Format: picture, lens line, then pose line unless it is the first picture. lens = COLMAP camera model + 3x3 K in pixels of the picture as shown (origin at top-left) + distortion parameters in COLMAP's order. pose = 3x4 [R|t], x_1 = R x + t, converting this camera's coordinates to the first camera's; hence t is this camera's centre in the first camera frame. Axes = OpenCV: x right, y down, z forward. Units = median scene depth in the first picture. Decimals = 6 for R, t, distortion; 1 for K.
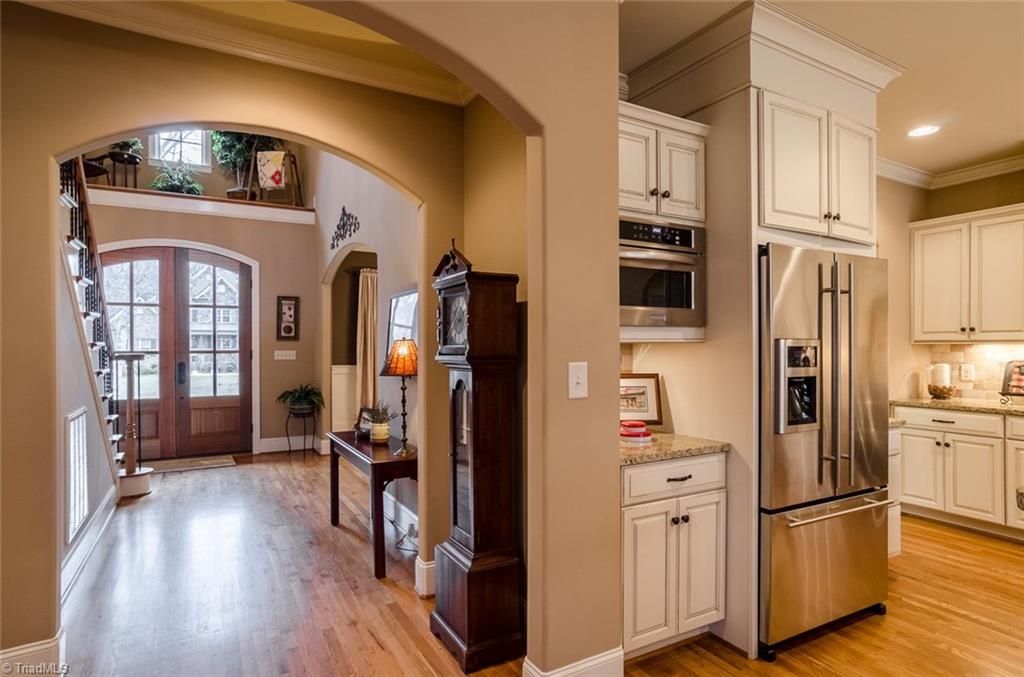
lens RADIAL K [[560.0, 0, 508.4], [0, 560.0, 350.9], [0, 0, 1]] dist [-0.045820, 0.038370]
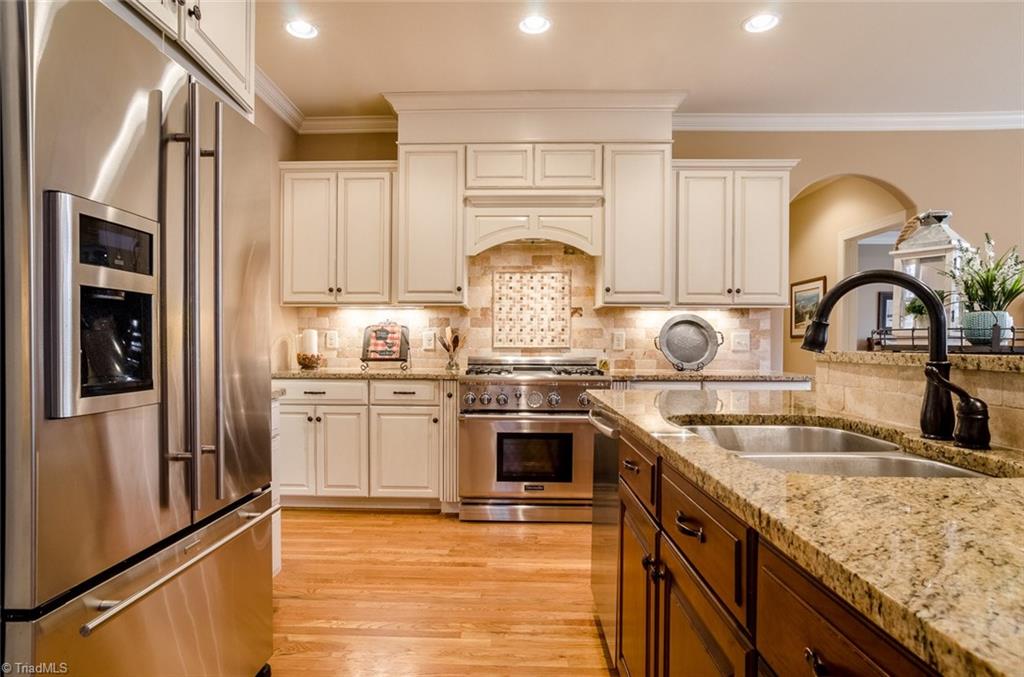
lens RADIAL K [[560.0, 0, 508.4], [0, 560.0, 350.9], [0, 0, 1]] dist [-0.045820, 0.038370]
pose [[0.496114, -0.003962, 0.868249, 0.182754], [0.001145, 0.999992, 0.003909, 0.059857], [-0.868257, -0.000945, 0.496114, 0.307824]]
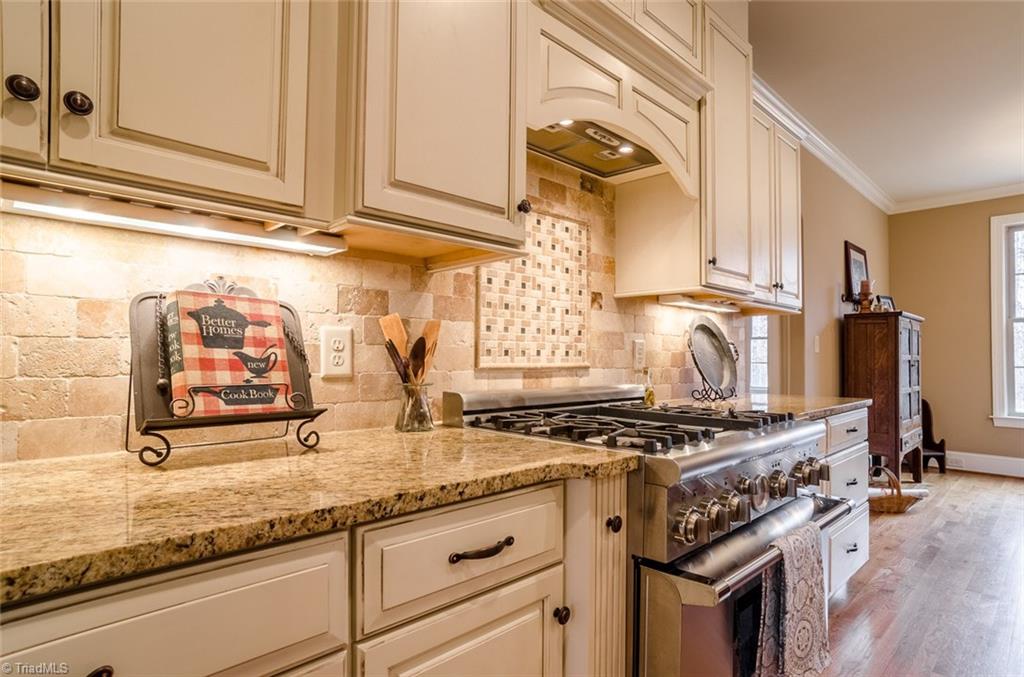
lens RADIAL K [[547.8, 0, 516.0], [0, 547.8, 343.4], [0, 0, 1]] dist [-0.045734, 0.031853]
pose [[-0.264164, 0.033309, 0.963902, 0.639416], [0.007037, 0.999443, -0.032609, 0.052098], [-0.964452, -0.001831, -0.264251, 0.927077]]
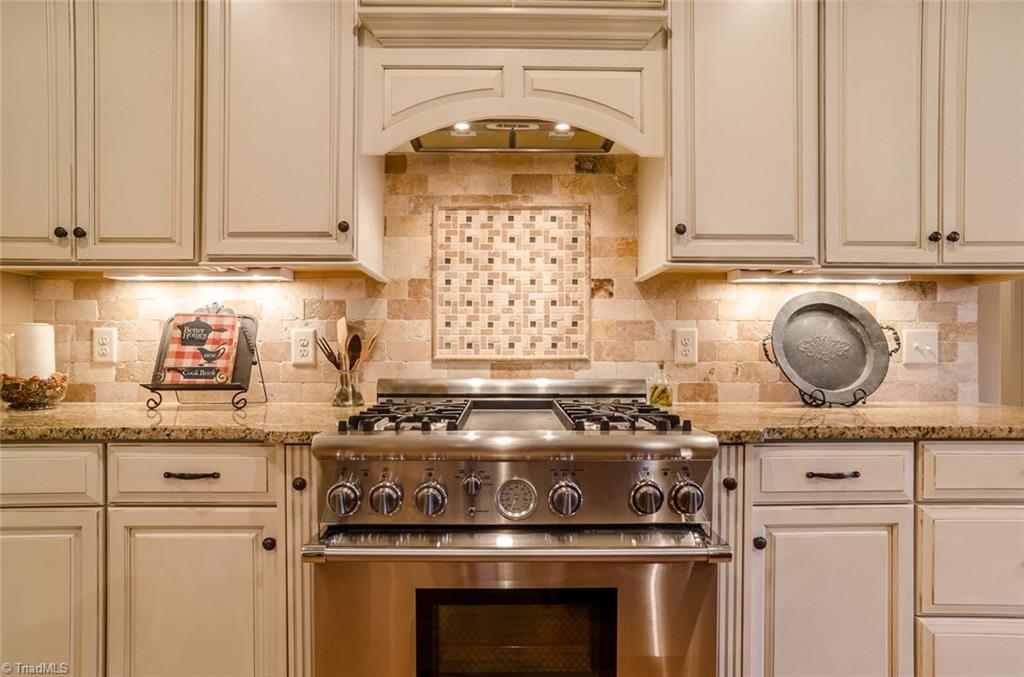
lens RADIAL K [[560.0, 0, 508.4], [0, 560.0, 350.9], [0, 0, 1]] dist [-0.045820, 0.038370]
pose [[0.473876, 0.009009, 0.880545, 0.648082], [0.004724, 0.999907, -0.012773, 0.056327], [-0.880579, 0.010213, 0.473790, 0.542801]]
